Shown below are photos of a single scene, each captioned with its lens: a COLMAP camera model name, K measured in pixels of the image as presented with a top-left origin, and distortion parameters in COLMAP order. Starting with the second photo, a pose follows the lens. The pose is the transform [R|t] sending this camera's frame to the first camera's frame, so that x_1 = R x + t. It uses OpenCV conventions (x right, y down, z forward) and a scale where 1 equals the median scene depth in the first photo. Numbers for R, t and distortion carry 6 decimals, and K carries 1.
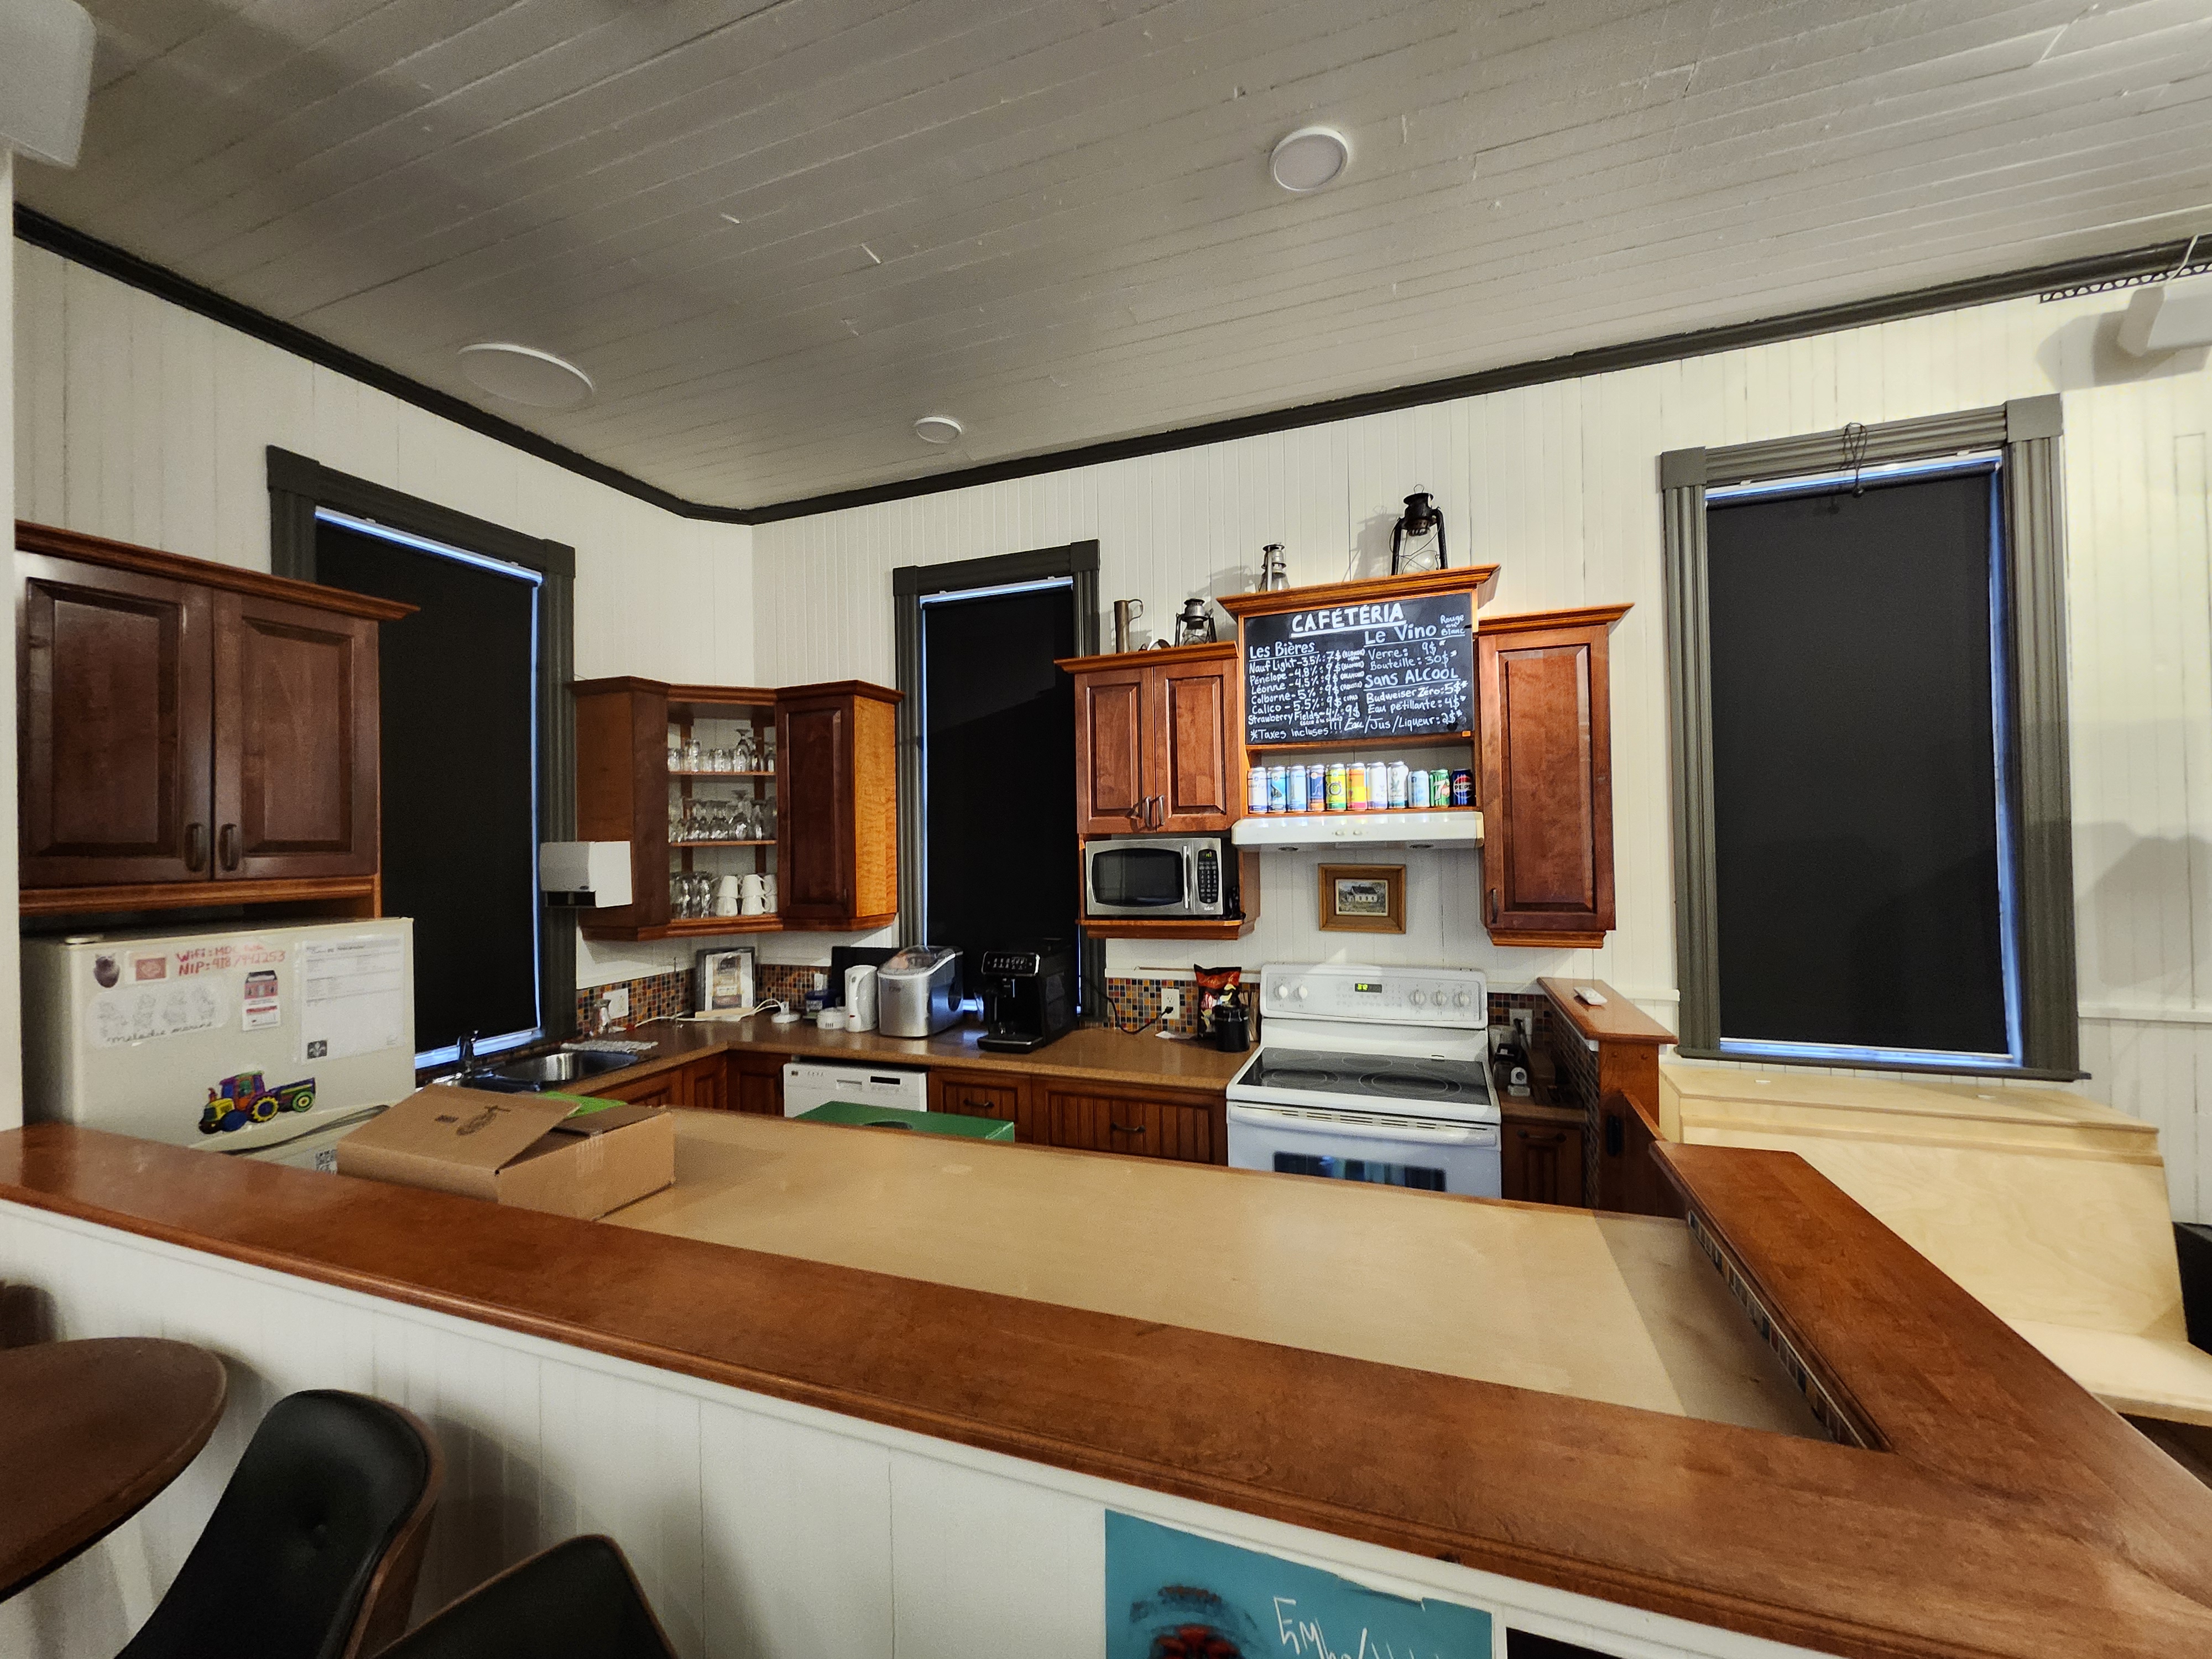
lens RADIAL K [[875.5, 0, 1102.7], [0, 875.5, 827.1], [0, 0, 1]] dist [0.000892, 0.000002]
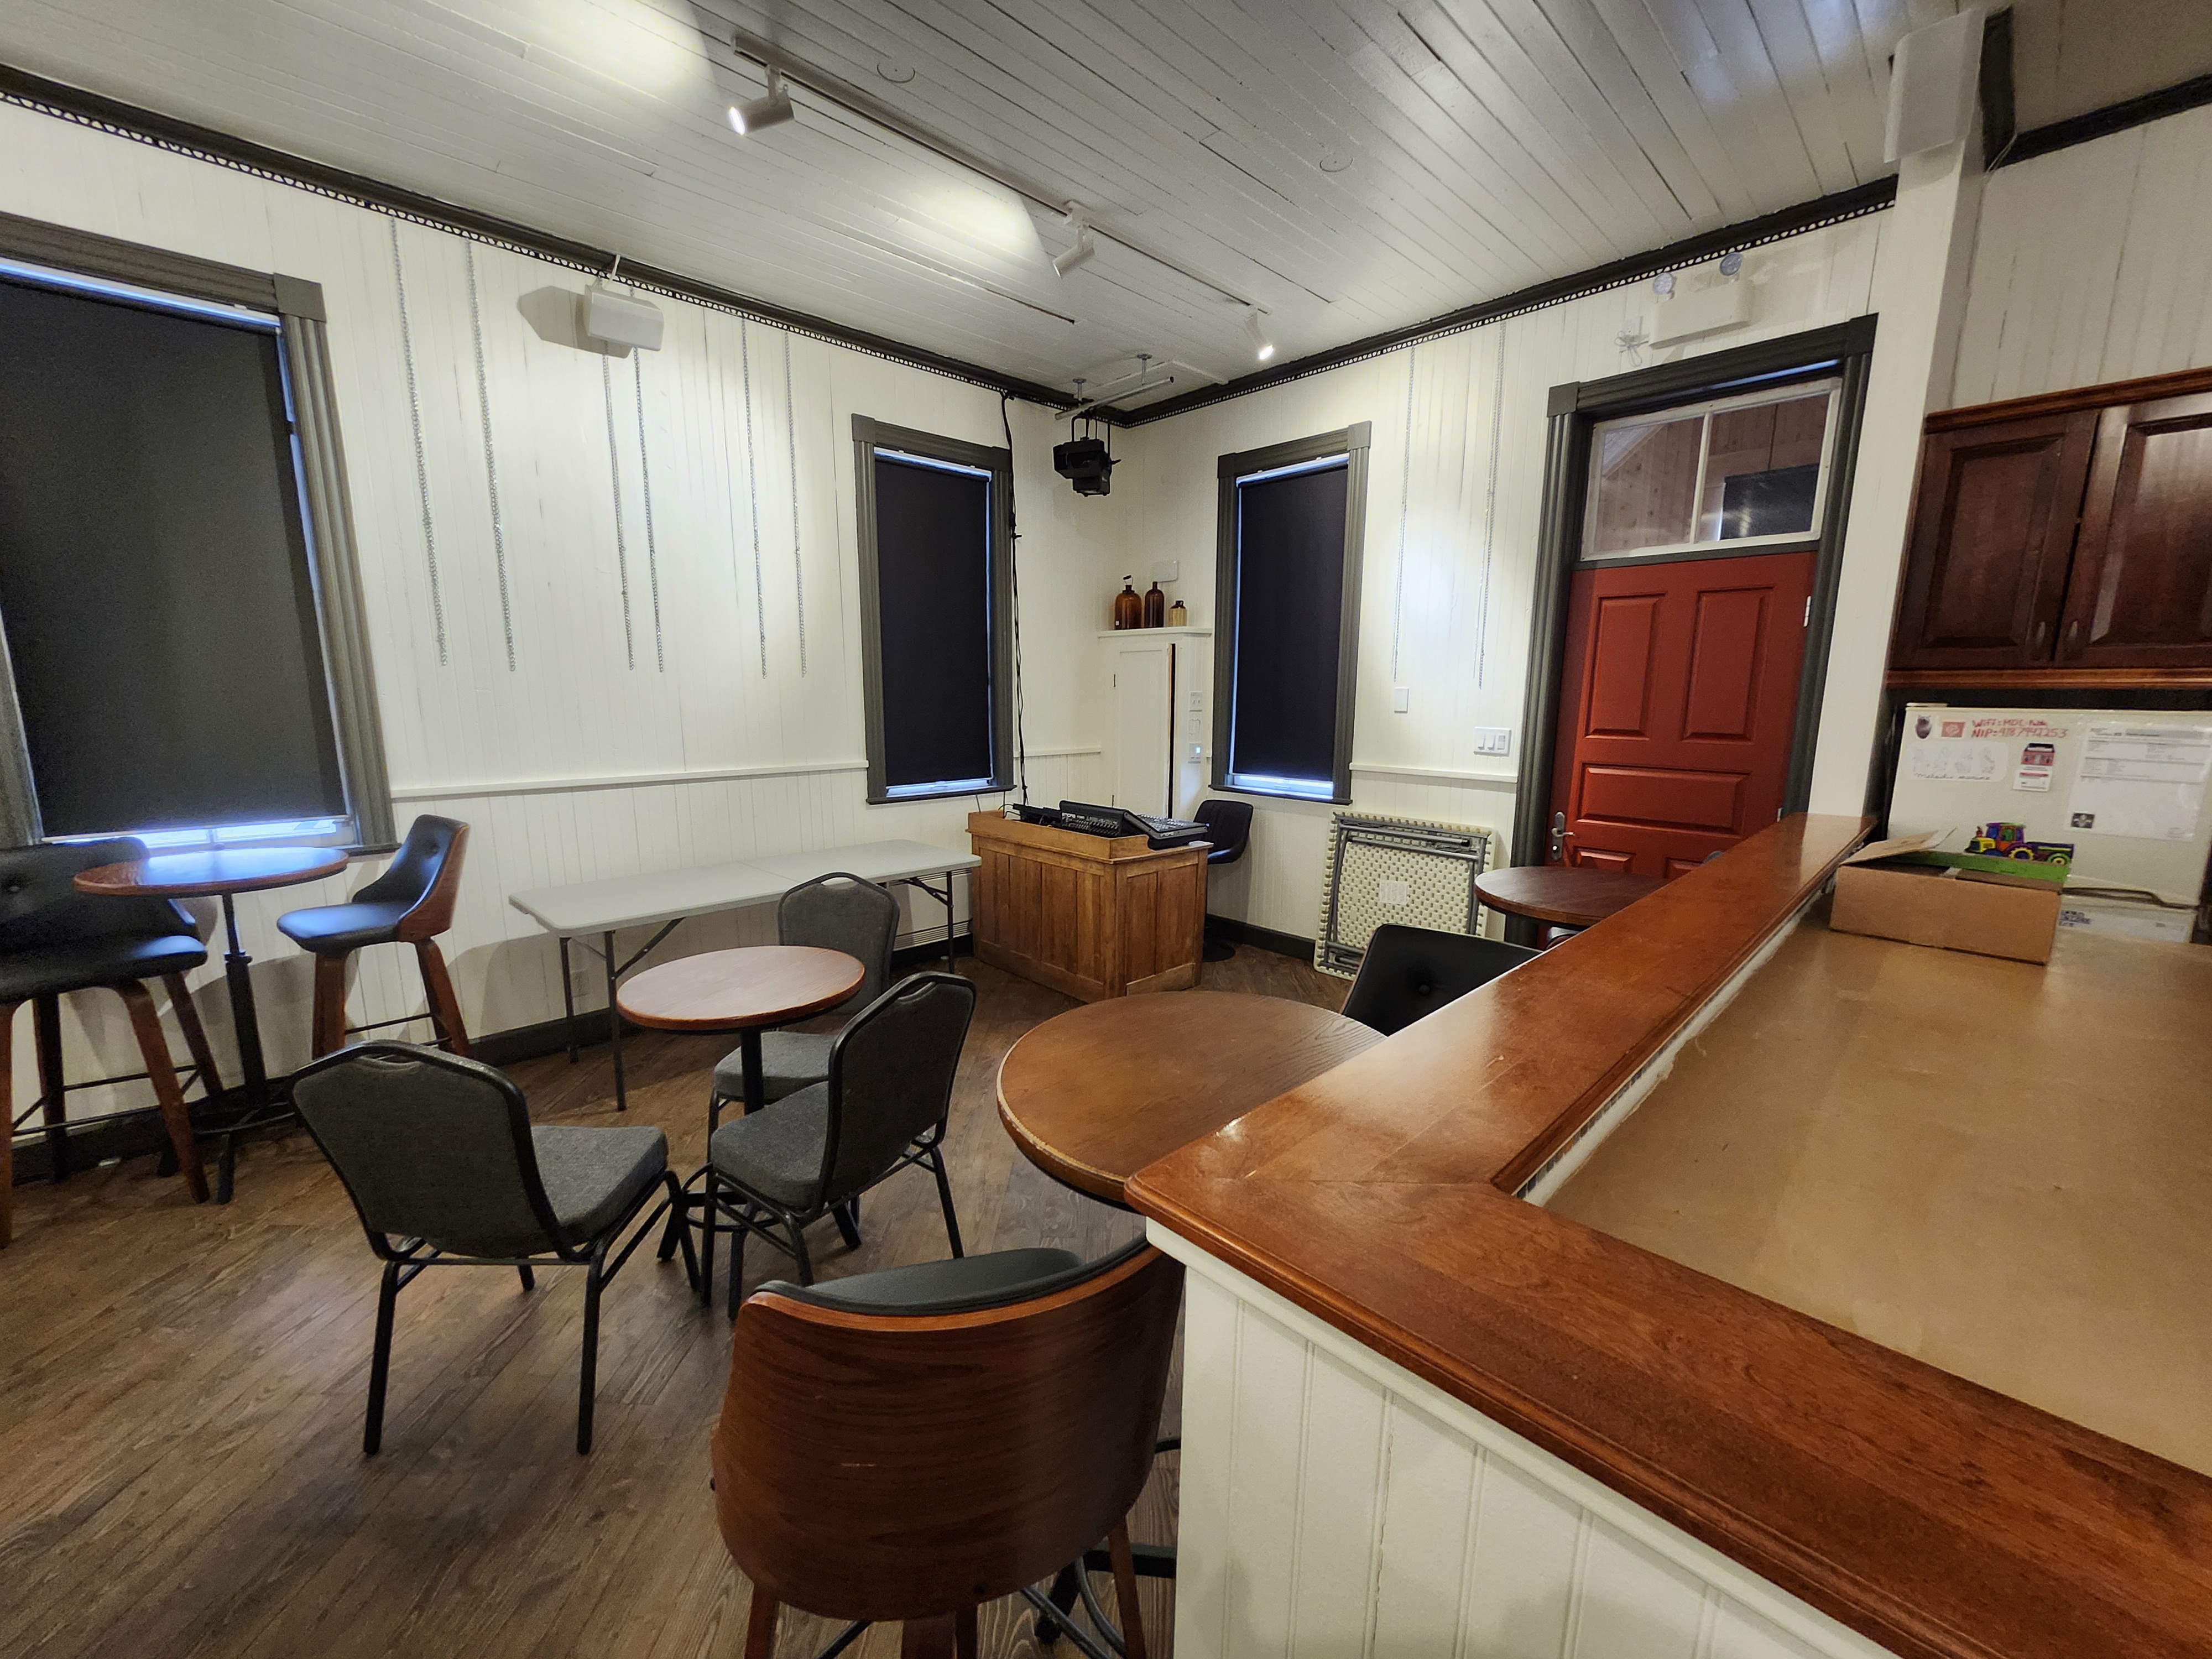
lens RADIAL K [[875.5, 0, 1106.8], [0, 875.5, 834.2], [0, 0, 1]] dist [0.000892, 0.000002]
pose [[-0.435141, 0.164975, -0.885119, 0.689524], [0.015917, 0.984326, 0.175641, 0.057124], [0.900222, 0.062340, -0.430946, 0.383058]]
